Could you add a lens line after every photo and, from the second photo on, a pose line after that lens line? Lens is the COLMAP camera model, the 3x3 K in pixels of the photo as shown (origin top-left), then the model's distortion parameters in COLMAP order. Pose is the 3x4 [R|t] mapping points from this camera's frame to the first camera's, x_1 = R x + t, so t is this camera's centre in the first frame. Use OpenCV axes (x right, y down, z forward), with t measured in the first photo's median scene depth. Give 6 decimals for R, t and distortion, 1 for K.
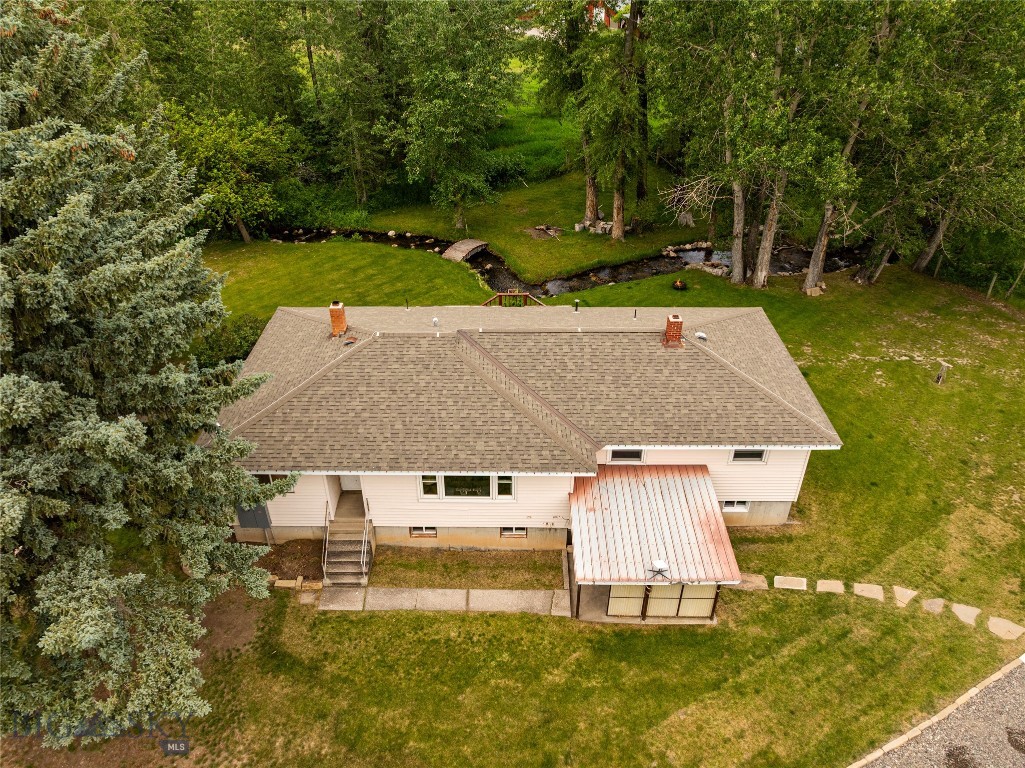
lens RADIAL K [[713.6, 0, 512.5], [0, 713.6, 384.0], [0, 0, 1]] dist [-0.040850, 0.005752]
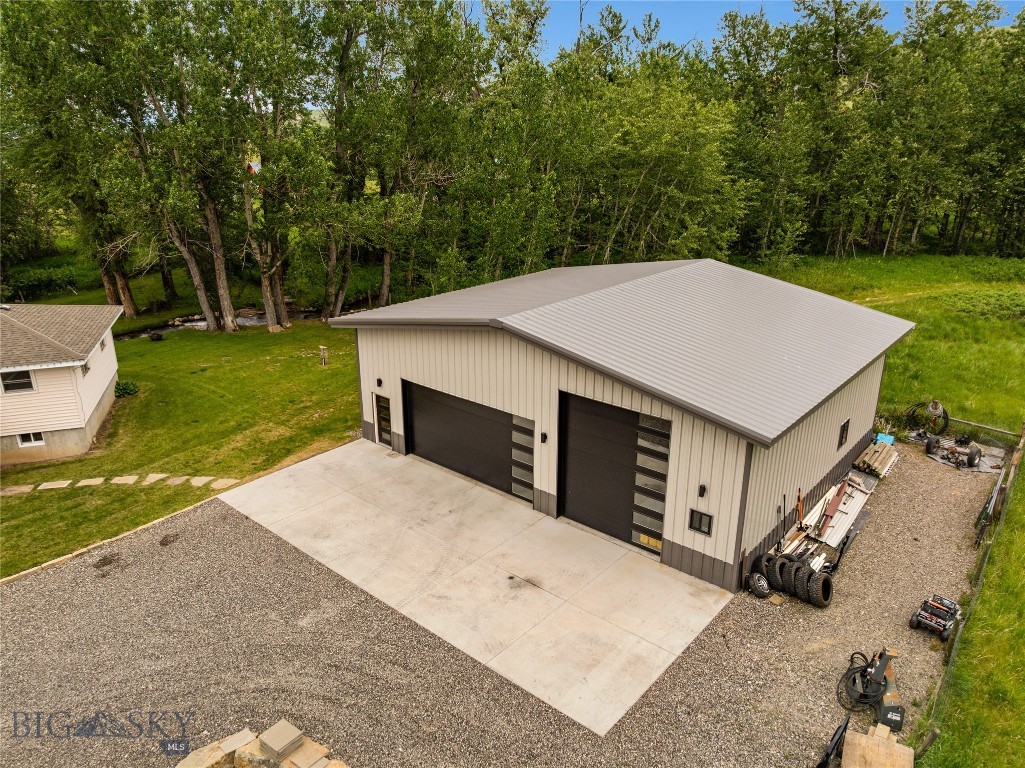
lens RADIAL K [[717.1, 0, 512.5], [0, 717.1, 384.0], [0, 0, 1]] dist [-0.037969, 0.001379]
pose [[0.942814, -0.108622, 0.315125, 0.678360], [0.181740, 0.960041, -0.212821, 0.453834], [-0.279416, 0.257921, 0.924880, -0.277020]]
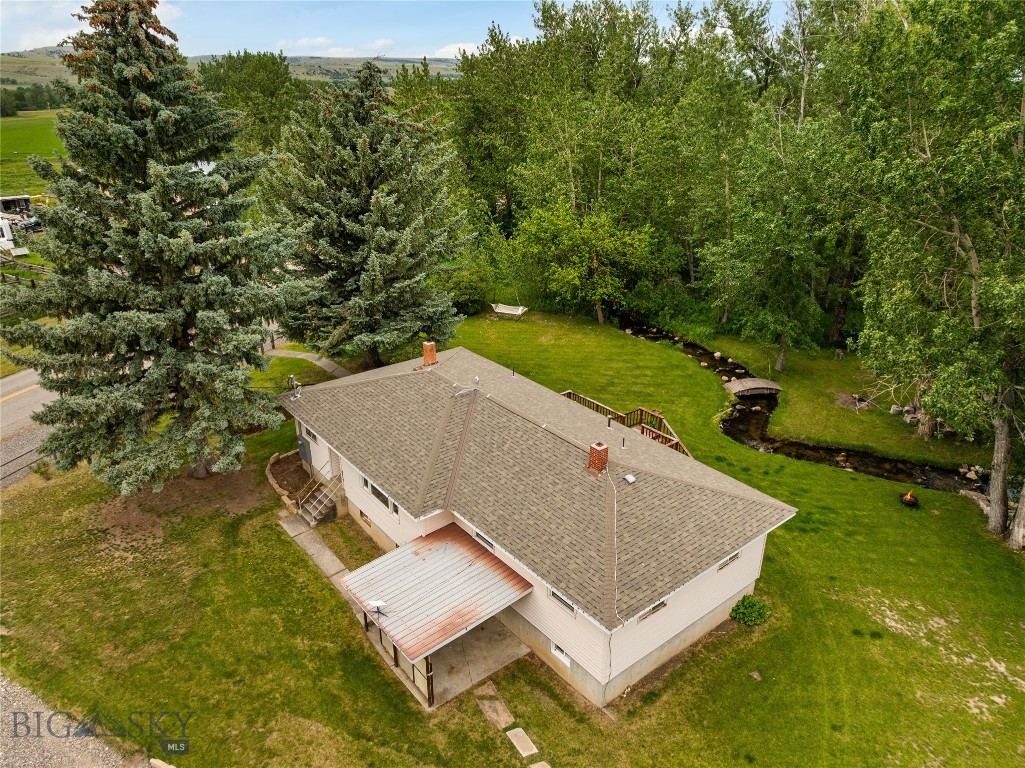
lens RADIAL K [[717.1, 0, 512.5], [0, 717.1, 384.0], [0, 0, 1]] dist [-0.037969, 0.001379]
pose [[0.631947, 0.314959, -0.708127, 0.801775], [-0.430934, 0.902228, 0.016717, -0.130005], [0.644157, 0.294592, 0.705887, 0.191657]]
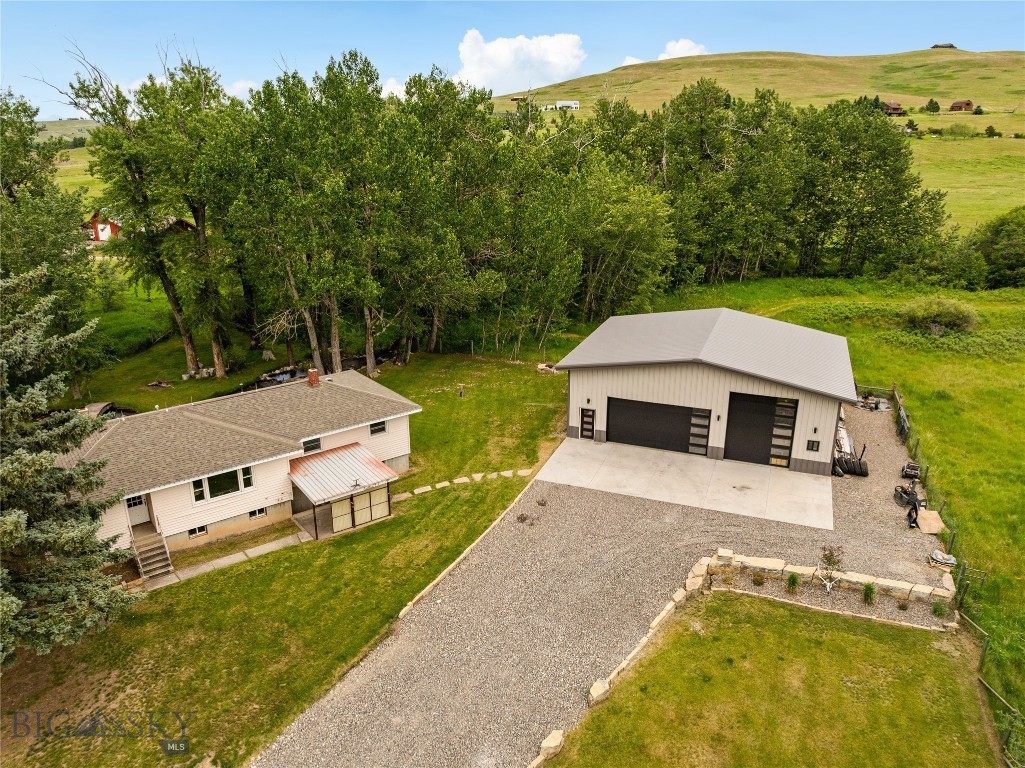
lens RADIAL K [[716.2, 0, 512.5], [0, 716.2, 384.0], [0, 0, 1]] dist [-0.045964, -0.004147]
pose [[0.783056, -0.198780, 0.589330, -0.391734], [0.342782, 0.928582, -0.142252, 0.331404], [-0.518965, 0.313404, 0.795270, -0.563948]]
